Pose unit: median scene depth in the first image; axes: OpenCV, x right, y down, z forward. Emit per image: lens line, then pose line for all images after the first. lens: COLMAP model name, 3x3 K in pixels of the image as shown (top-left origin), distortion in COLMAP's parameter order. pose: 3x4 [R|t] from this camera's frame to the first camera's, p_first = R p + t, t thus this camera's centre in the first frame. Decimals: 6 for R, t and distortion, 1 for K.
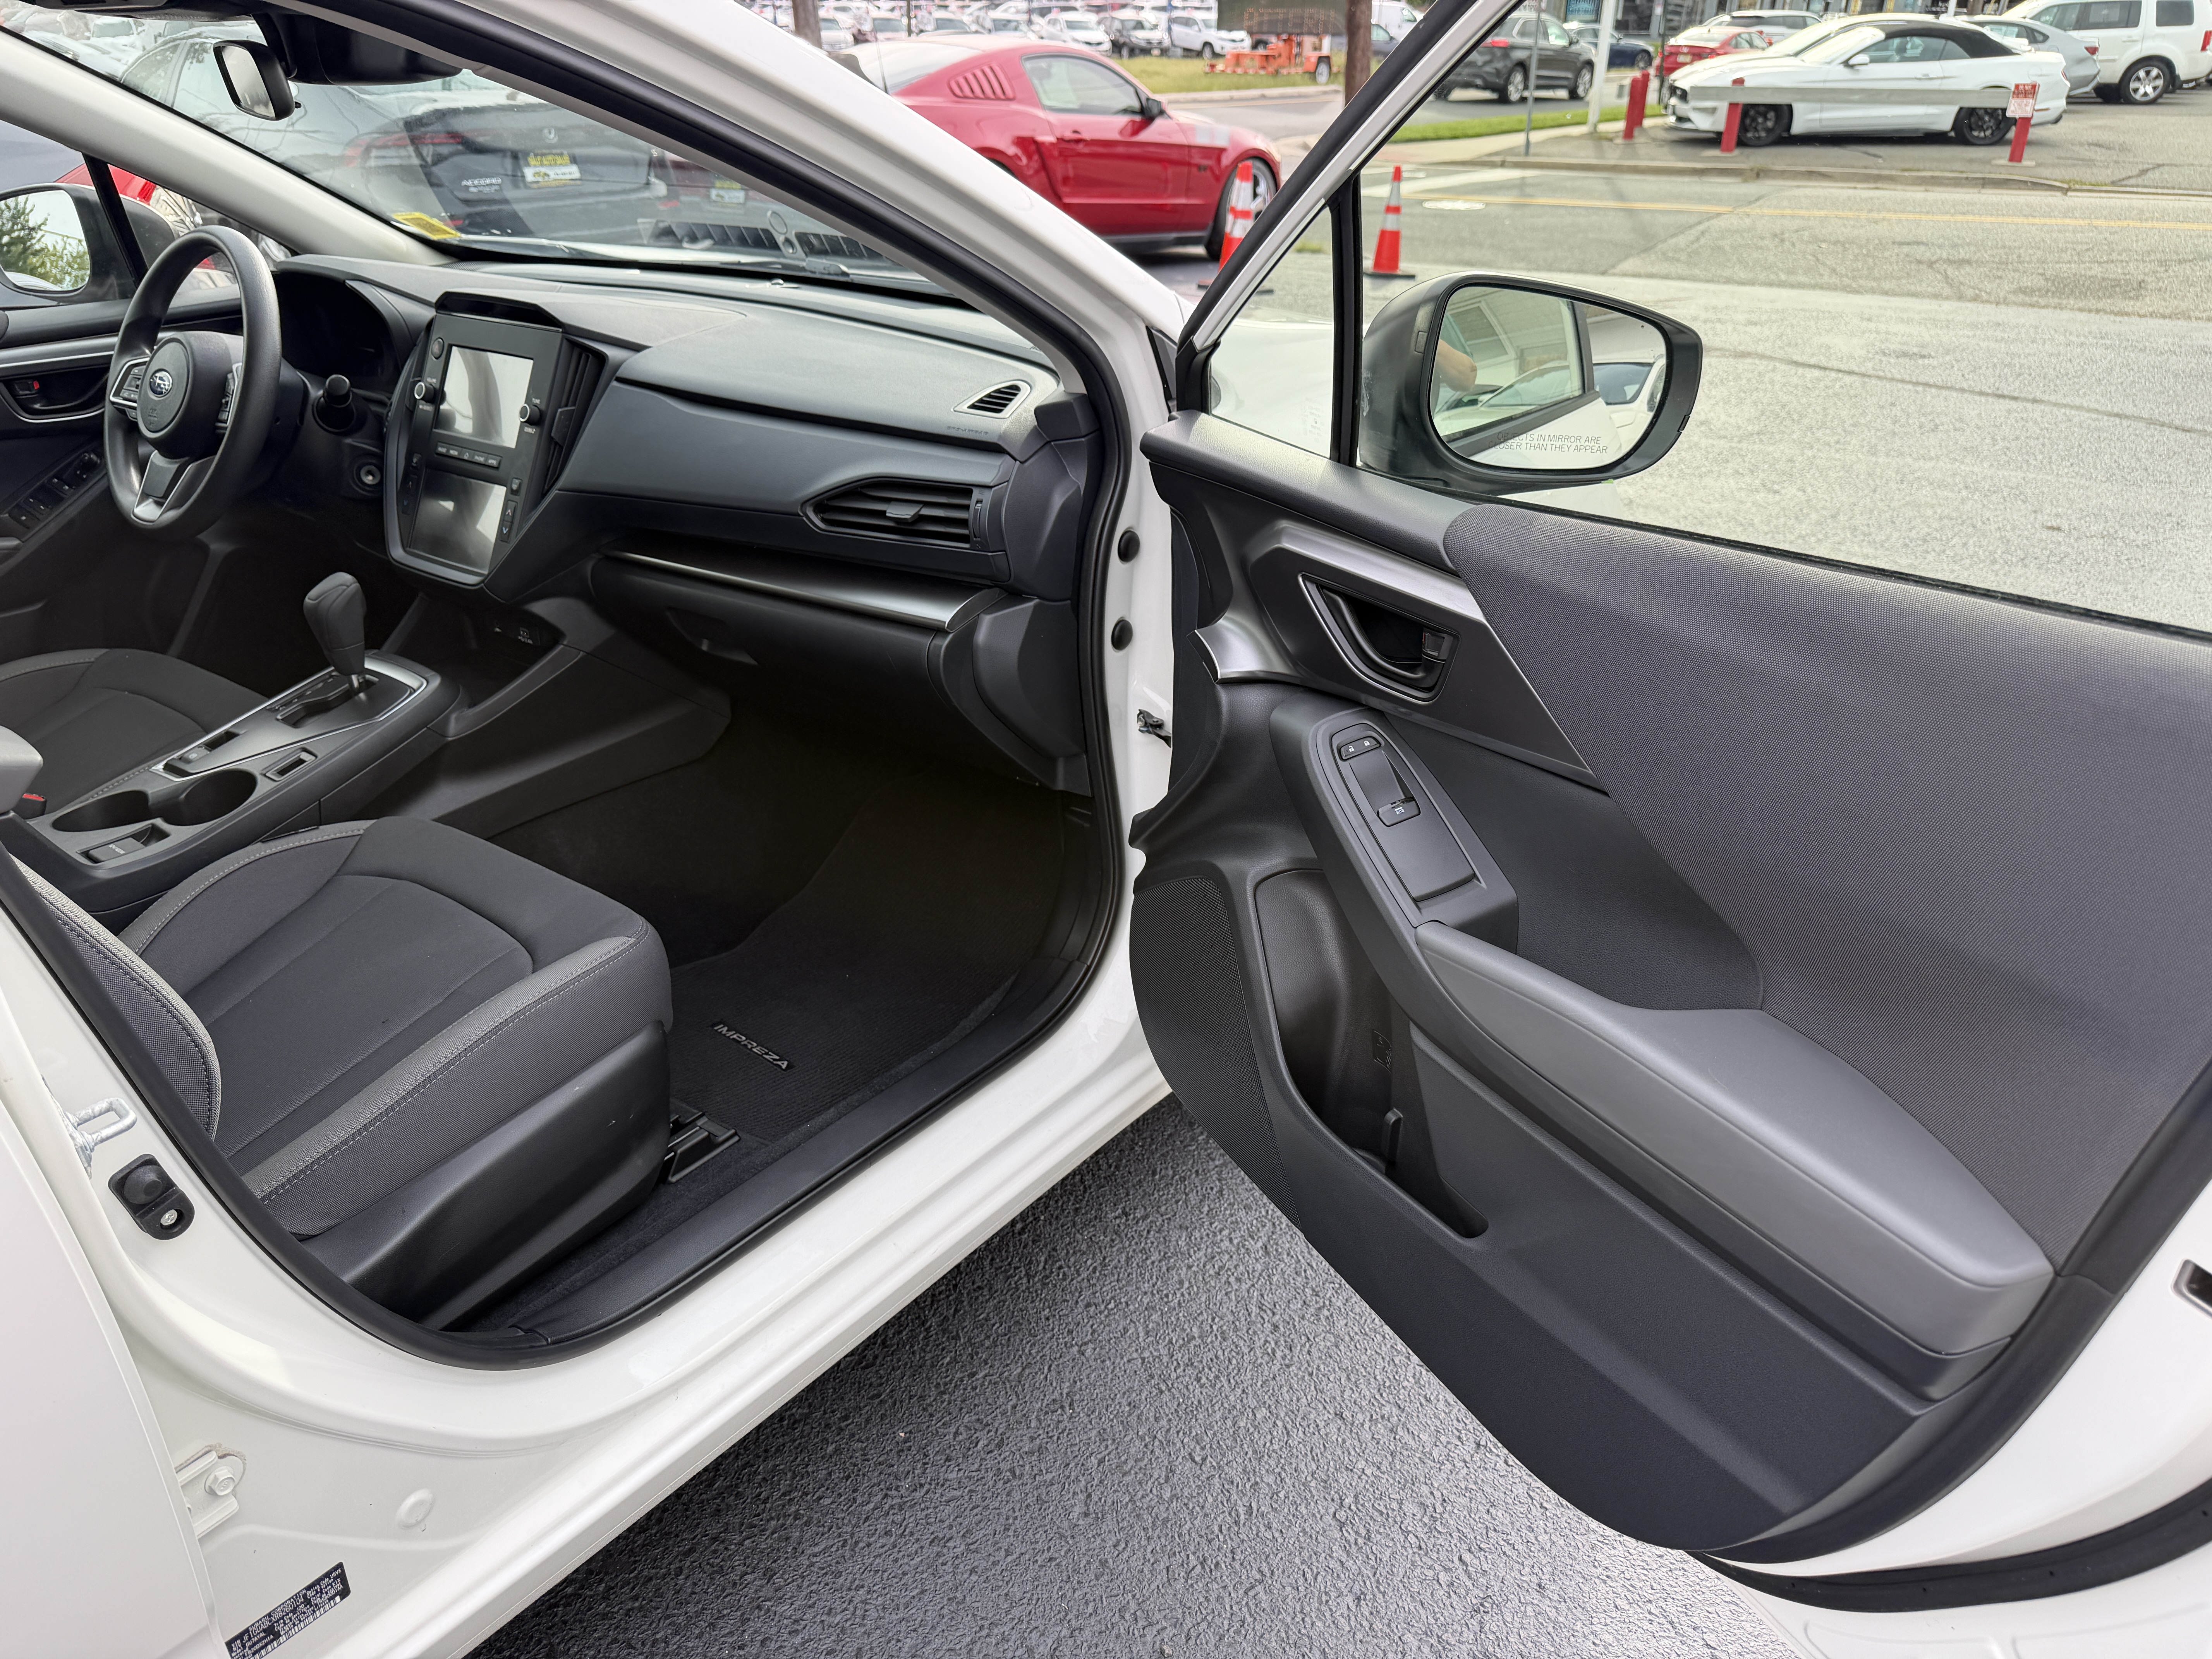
lens RADIAL K [[1562.0, 0, 1131.7], [0, 1562.0, 830.0], [0, 0, 1]] dist [0.002518, -0.001697]
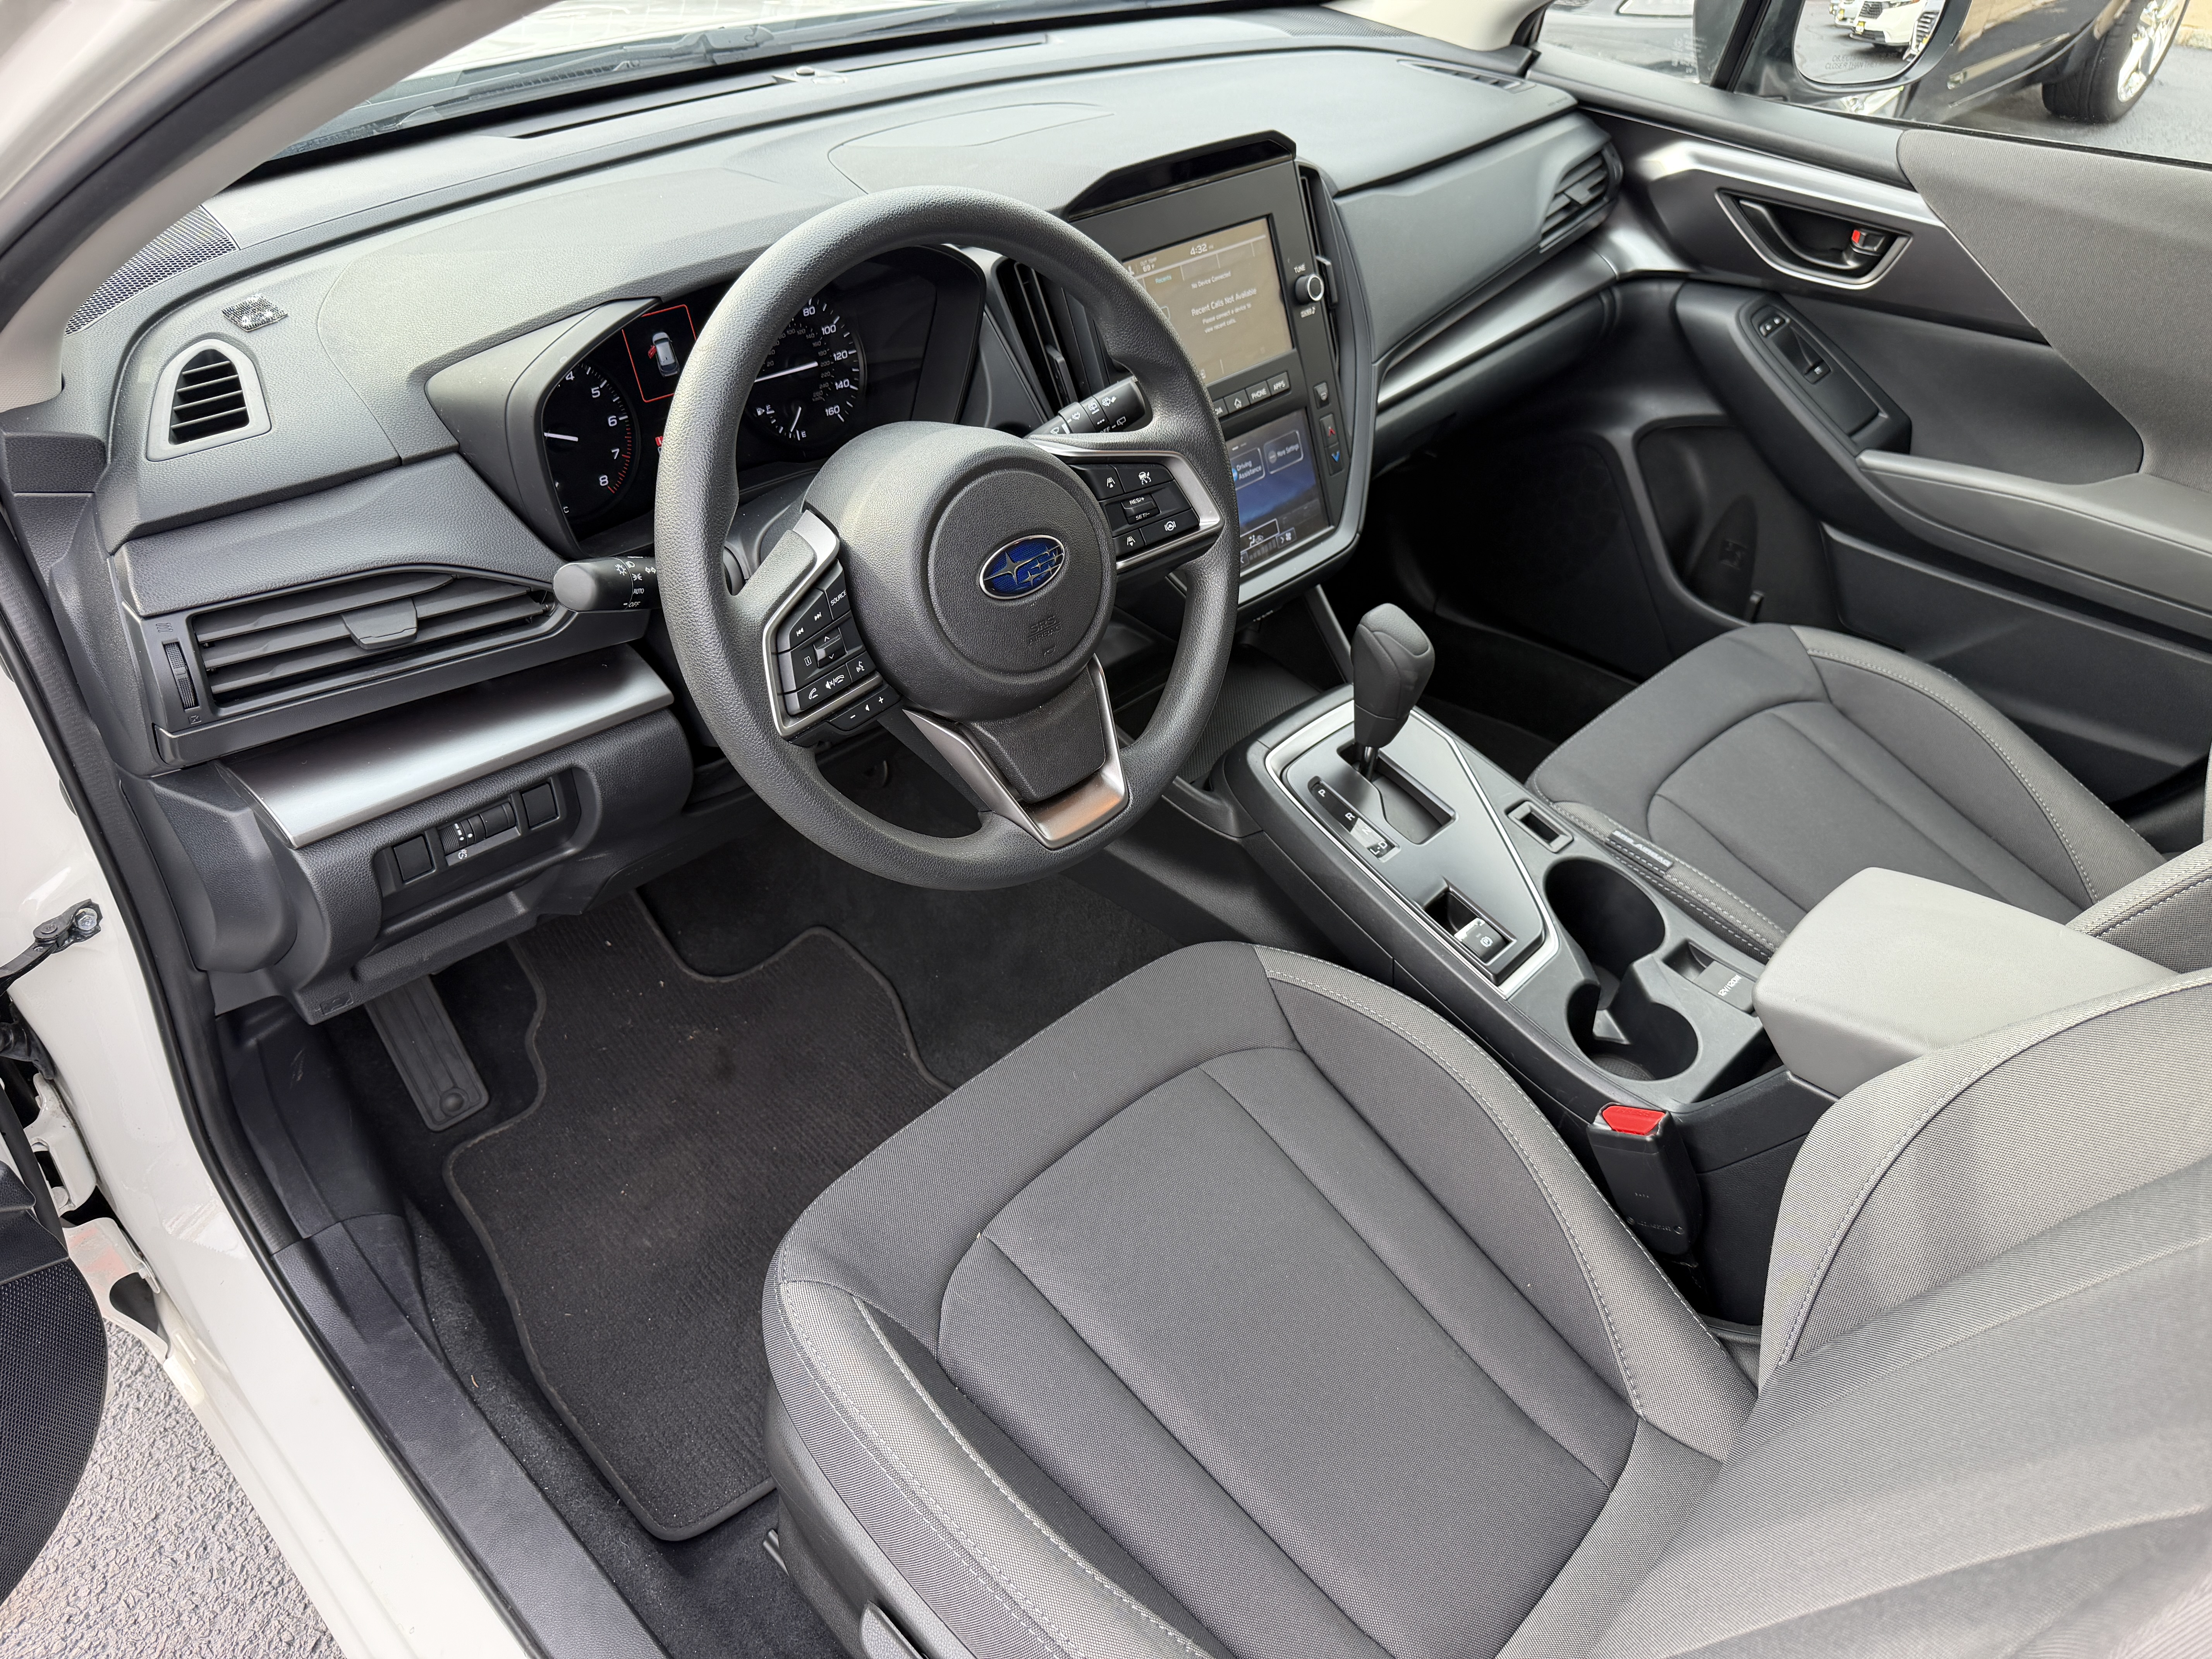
lens RADIAL K [[1575.1, 0, 1083.1], [0, 1575.1, 833.0], [0, 0, 1]] dist [-0.003533, -0.002044]
pose [[0.100470, -0.608178, 0.787417, -1.070681], [0.395526, 0.750612, 0.529283, -0.481584], [-0.912943, 0.258267, 0.315964, 0.902689]]
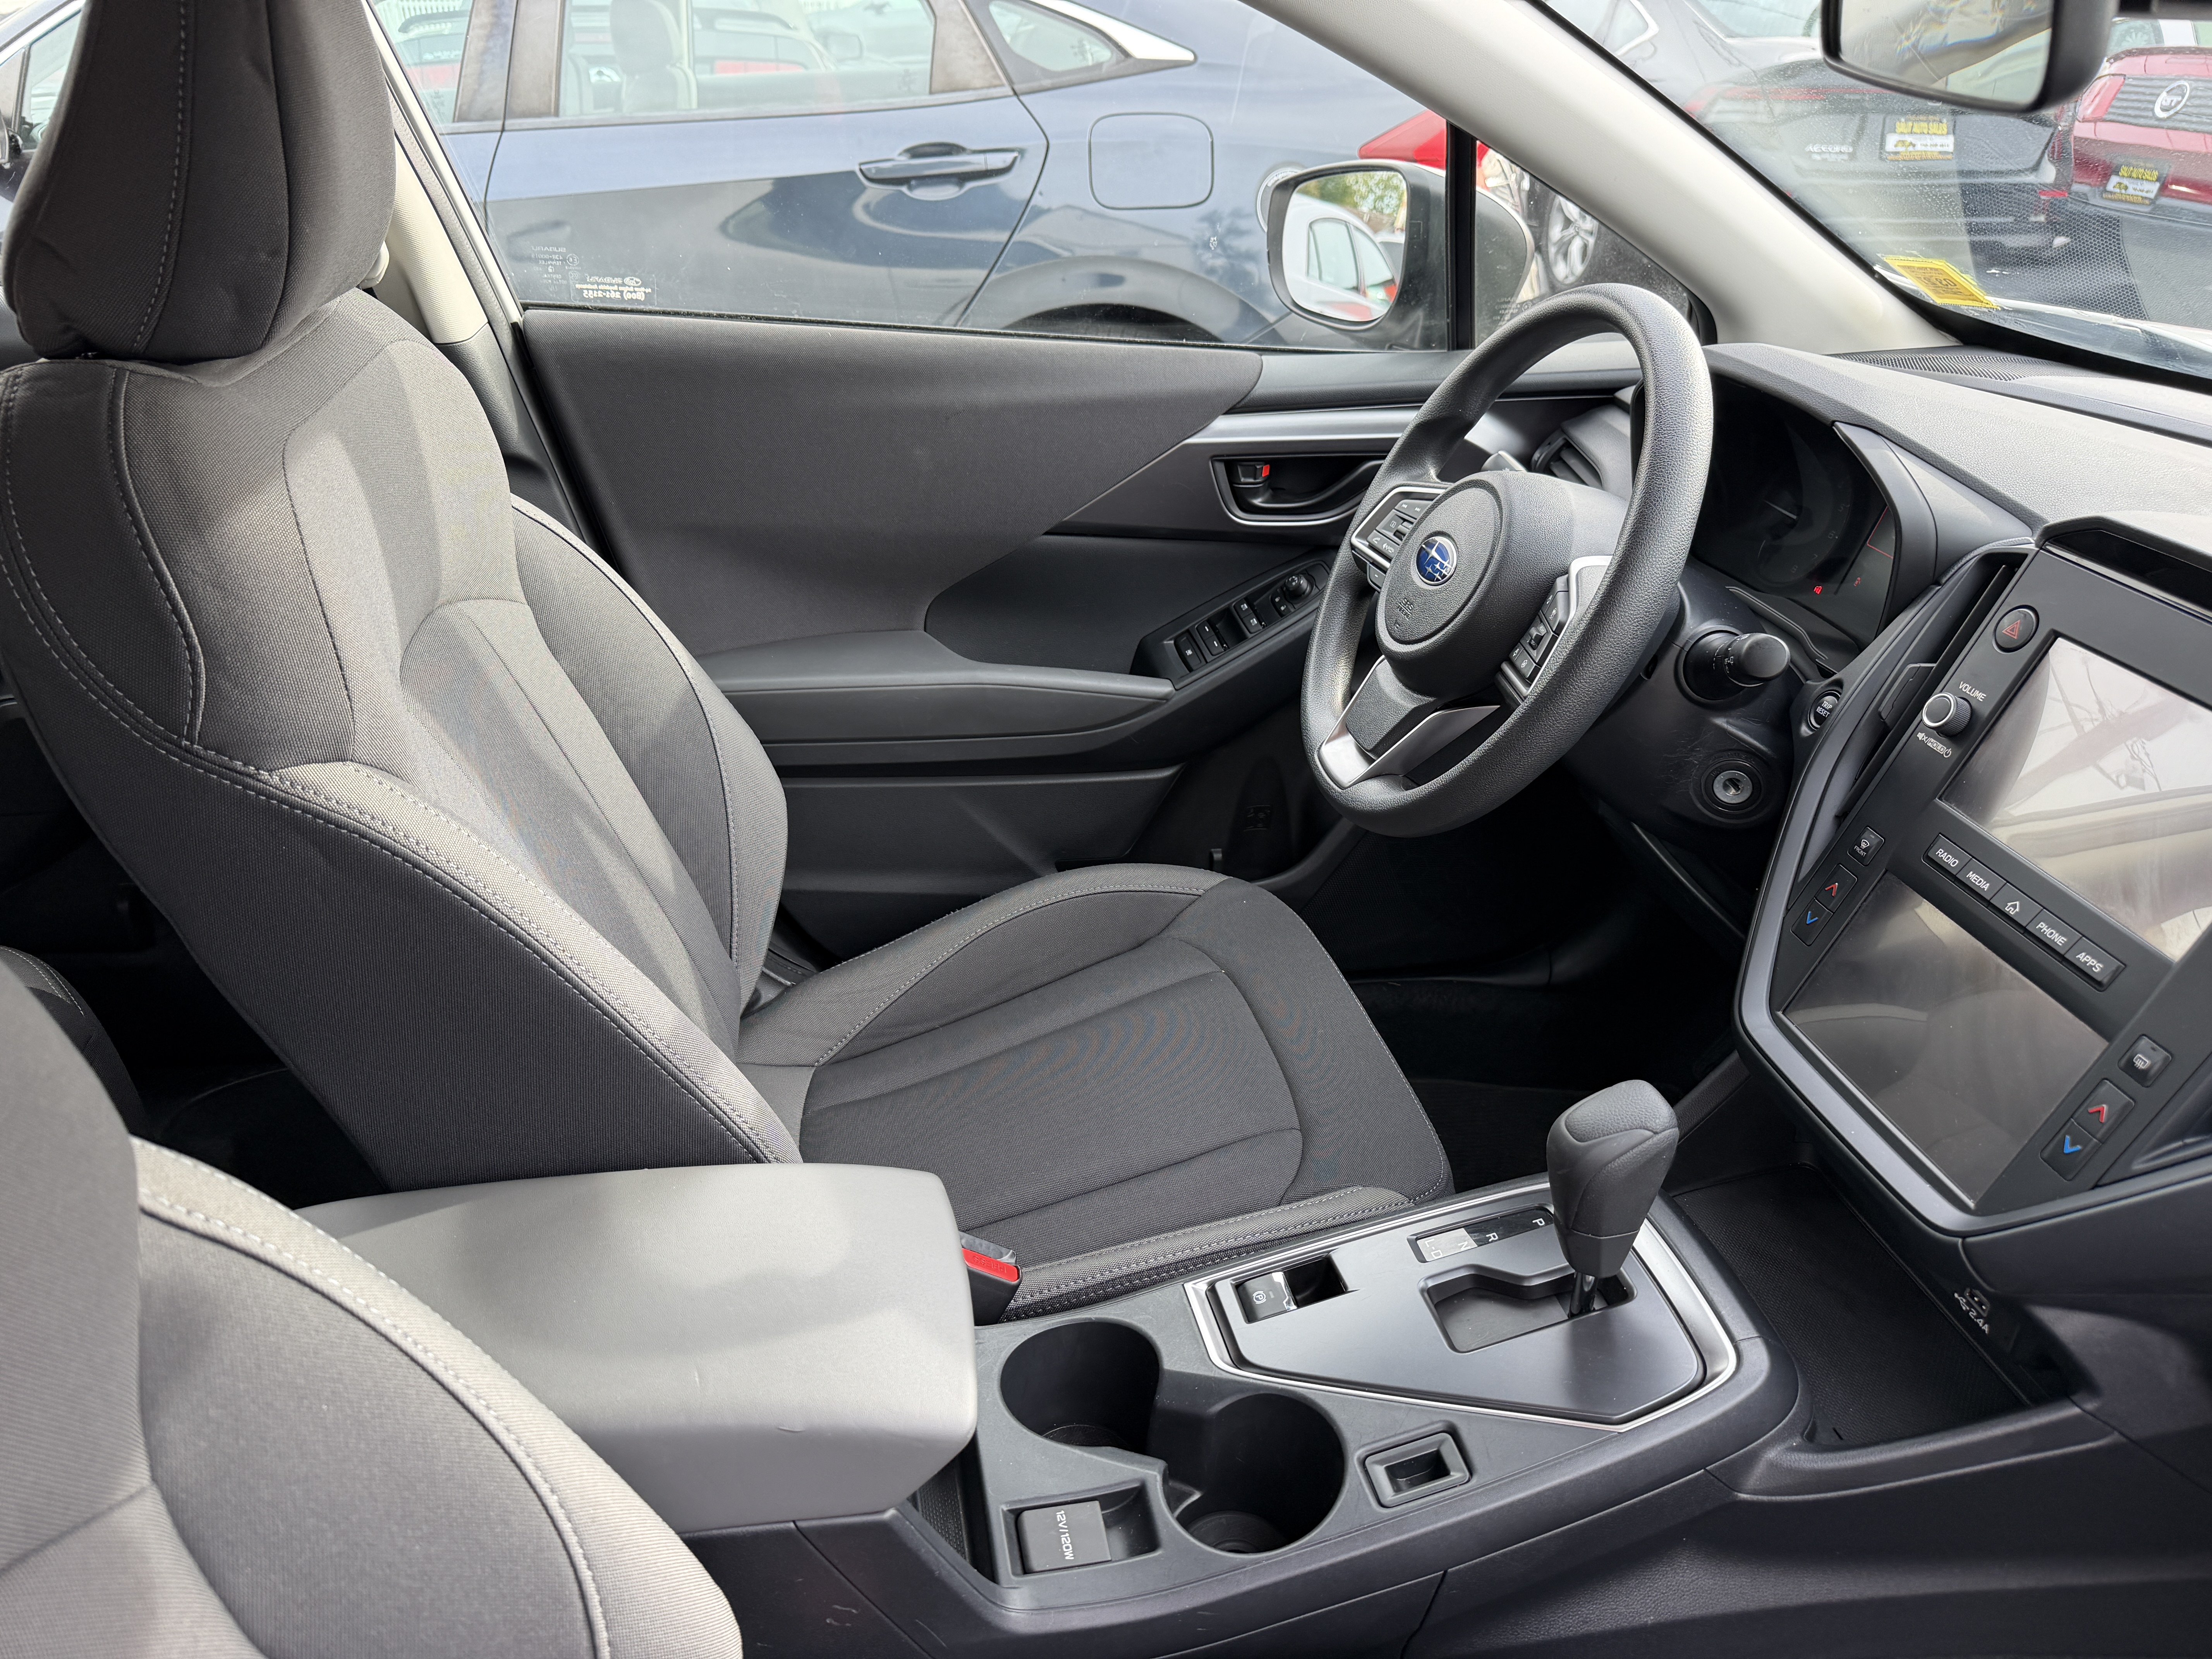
lens RADIAL K [[1585.7, 0, 1085.6], [0, 1585.7, 842.7], [0, 0, 1]] dist [0.078251, -0.106232]
pose [[0.743485, 0.325588, -0.584142, -0.365509], [-0.310935, 0.941624, 0.129088, -0.235178], [0.592072, 0.085655, 0.801320, 0.499504]]
